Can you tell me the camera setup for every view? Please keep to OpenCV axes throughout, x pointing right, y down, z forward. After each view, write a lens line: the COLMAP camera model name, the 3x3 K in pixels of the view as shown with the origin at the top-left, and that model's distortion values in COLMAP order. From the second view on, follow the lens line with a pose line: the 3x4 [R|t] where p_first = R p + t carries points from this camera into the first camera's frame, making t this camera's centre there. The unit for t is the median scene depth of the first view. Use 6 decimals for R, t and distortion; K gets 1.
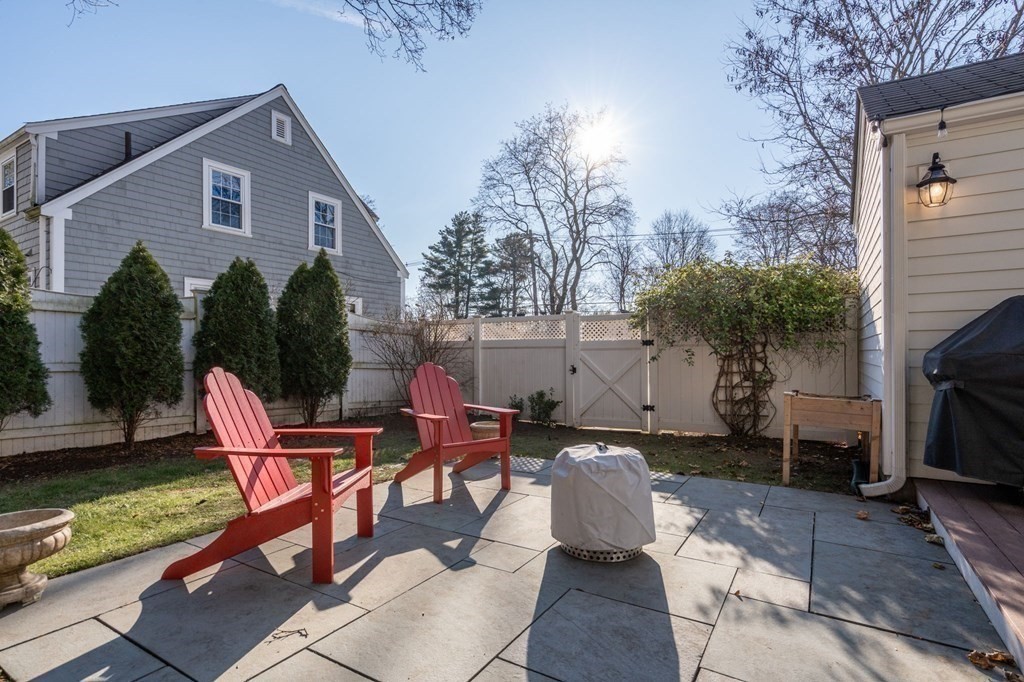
lens RADIAL K [[506.8, 0, 513.0], [0, 506.8, 354.6], [0, 0, 1]] dist [-0.001431, -0.000103]
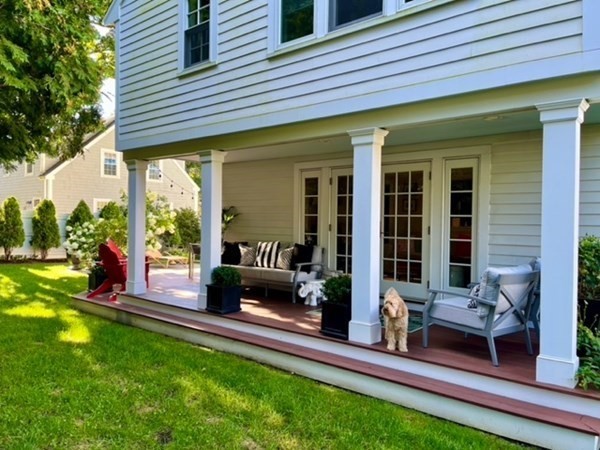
lens RADIAL K [[453.2, 0, 300.0], [0, 453.2, 225.0], [0, 0, 1]] dist [0.044585, -0.005470]
pose [[0.990446, 0.020057, -0.136435, 0.695665], [-0.019440, 0.999794, 0.005853, -0.056126], [0.136524, -0.003144, 0.990632, -1.133703]]
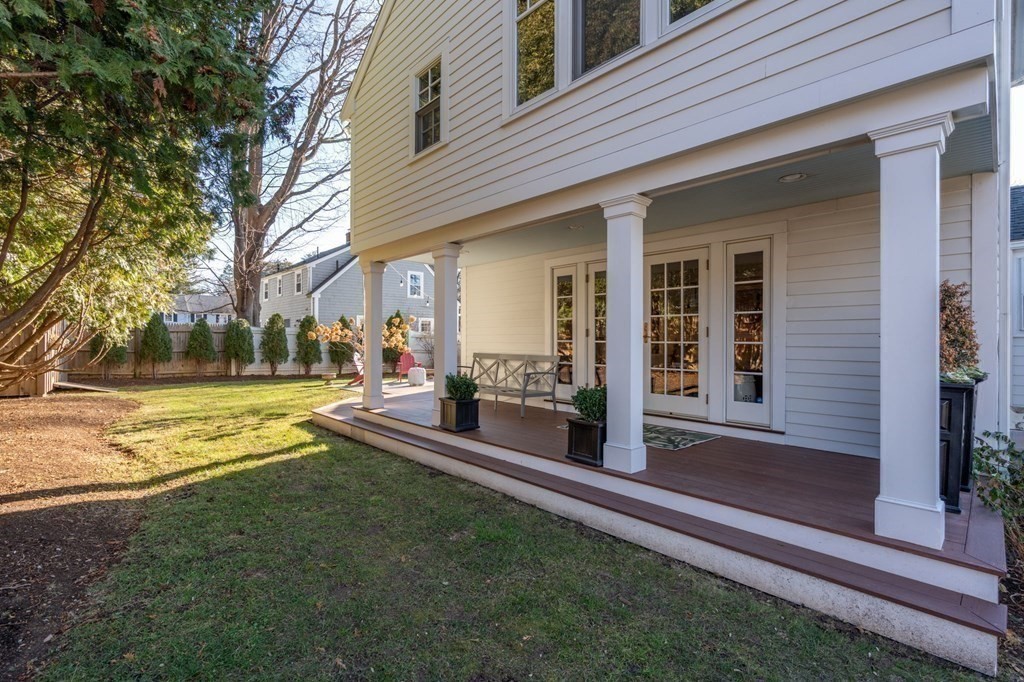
lens RADIAL K [[453.1, 0, 512.0], [0, 453.1, 341.0], [0, 0, 1]] dist [-0.000742, 0.000257]
pose [[0.965946, 0.004299, -0.258707, 0.708437], [-0.003599, 0.999988, 0.003181, -0.035237], [0.258717, -0.002142, 0.965951, -1.014827]]
